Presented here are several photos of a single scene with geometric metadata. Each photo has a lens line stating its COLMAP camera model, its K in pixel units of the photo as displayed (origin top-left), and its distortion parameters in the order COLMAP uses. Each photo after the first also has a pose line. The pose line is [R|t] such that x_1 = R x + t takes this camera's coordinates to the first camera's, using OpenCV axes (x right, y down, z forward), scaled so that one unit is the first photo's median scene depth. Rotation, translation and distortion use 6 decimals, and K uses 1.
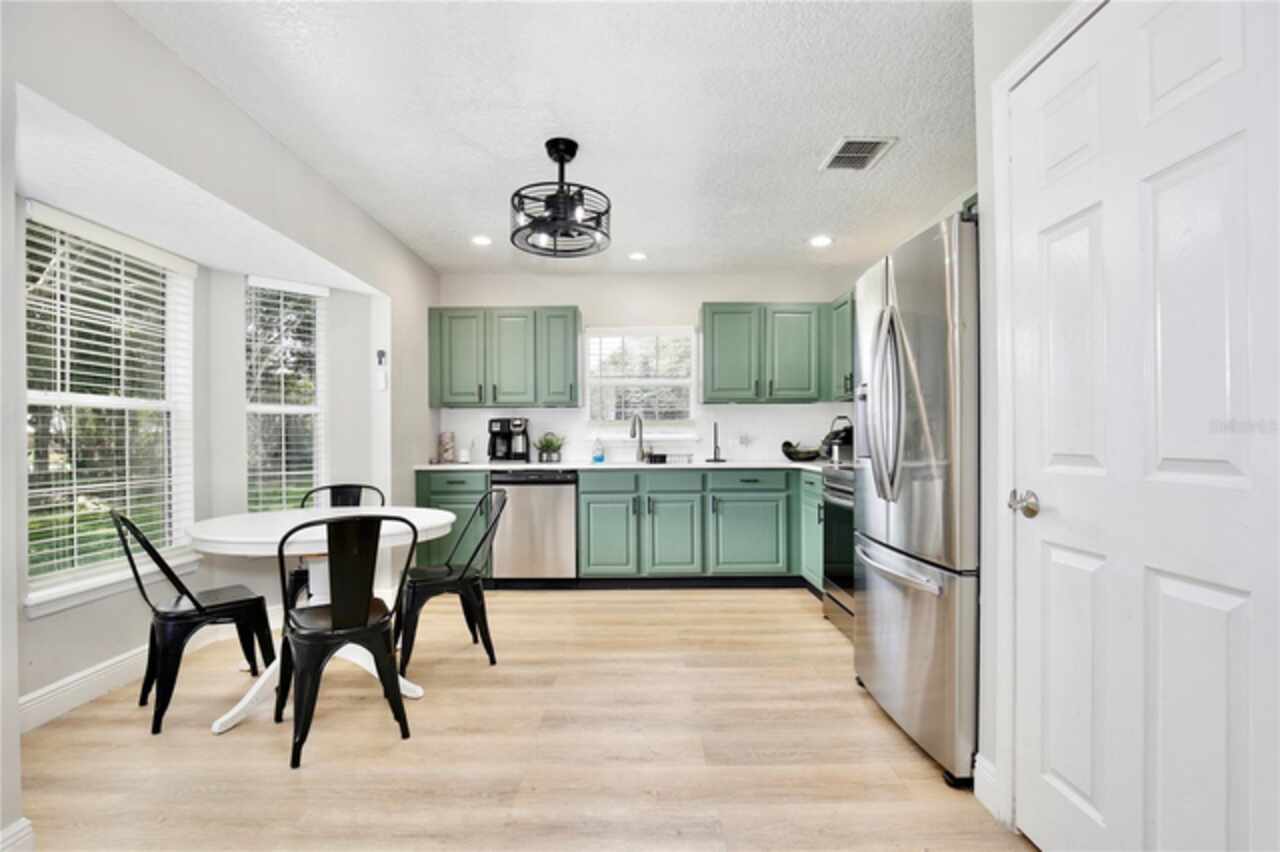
lens RADIAL K [[600.9, 0, 641.8], [0, 600.9, 437.3], [0, 0, 1]] dist [-0.021124, -0.000528]
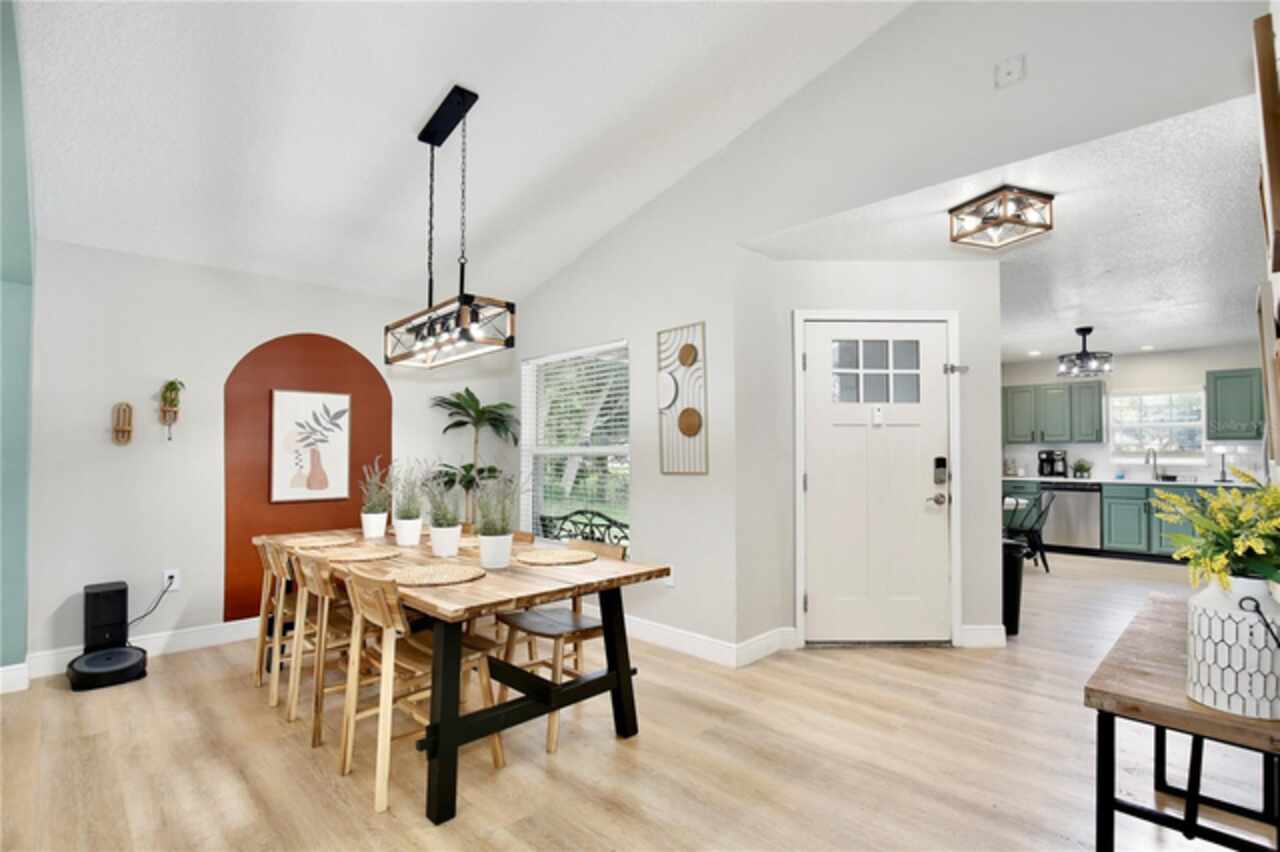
lens RADIAL K [[600.9, 0, 648.7], [0, 600.9, 436.2], [0, 0, 1]] dist [-0.021124, -0.000528]
pose [[0.702071, -0.010106, -0.712035, 0.166674], [-0.002625, 0.999856, -0.016779, -0.040921], [0.712102, 0.013649, 0.701943, -0.946289]]
